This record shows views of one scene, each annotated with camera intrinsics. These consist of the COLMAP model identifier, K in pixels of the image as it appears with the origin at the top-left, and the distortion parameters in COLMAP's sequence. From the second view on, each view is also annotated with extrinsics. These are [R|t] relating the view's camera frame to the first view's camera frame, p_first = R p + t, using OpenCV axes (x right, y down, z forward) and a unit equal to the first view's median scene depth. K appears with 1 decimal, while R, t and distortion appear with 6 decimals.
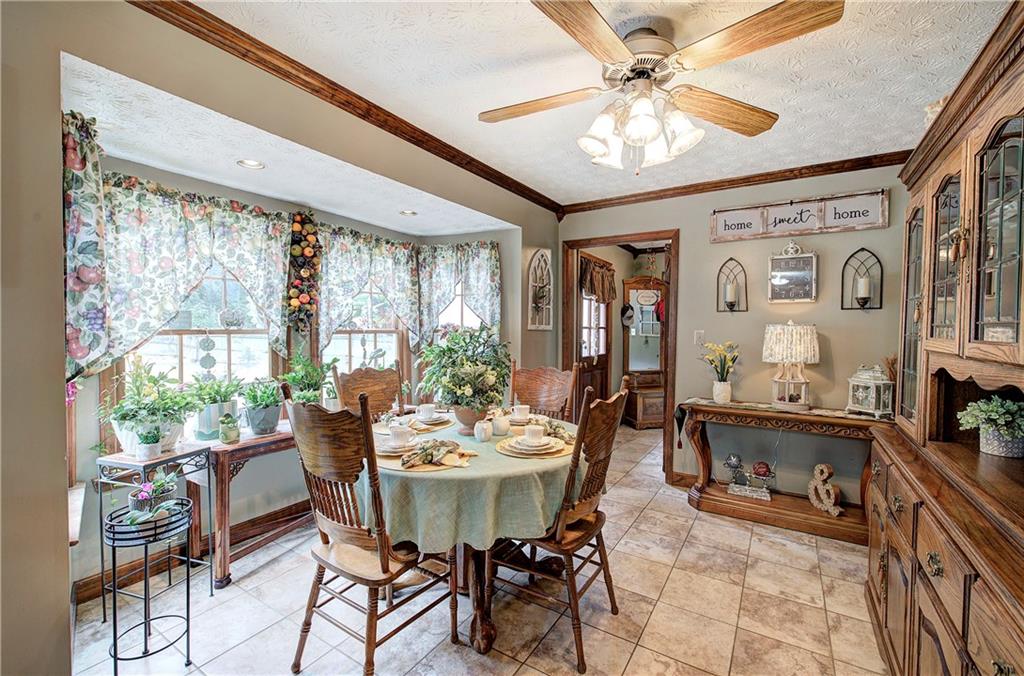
lens RADIAL K [[437.4, 0, 516.0], [0, 437.4, 339.2], [0, 0, 1]] dist [-0.007551, 0.002431]
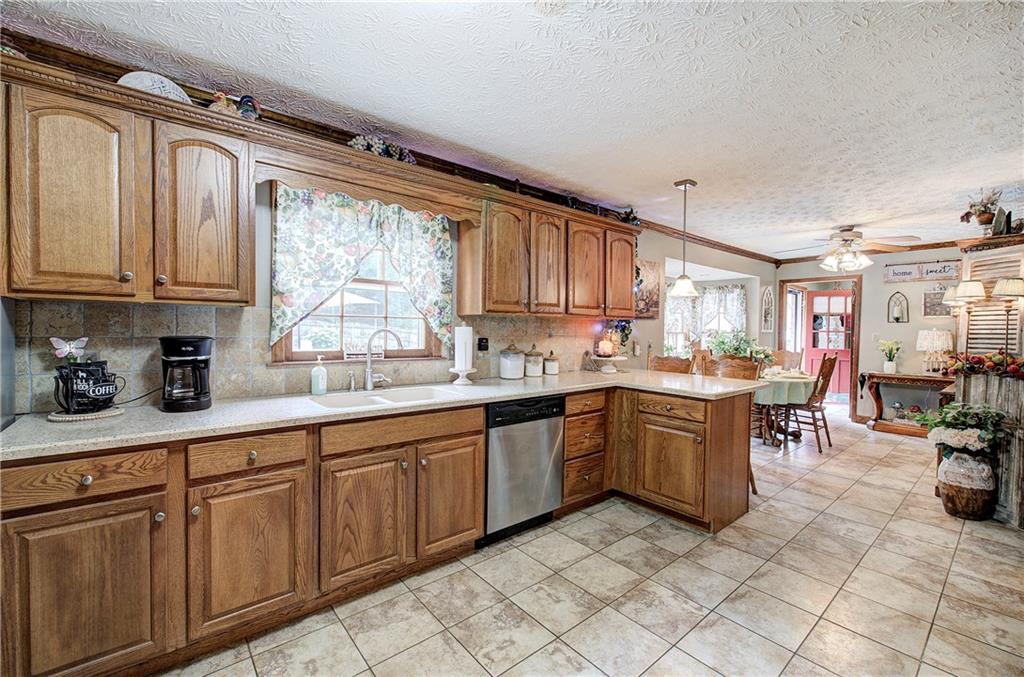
lens RADIAL K [[437.4, 0, 510.7], [0, 437.4, 338.5], [0, 0, 1]] dist [-0.007551, 0.002431]
pose [[0.949430, 0.009320, -0.313839, -0.437854], [-0.011313, 0.999926, -0.004530, 0.027071], [0.313774, 0.007851, 0.949465, -1.163357]]
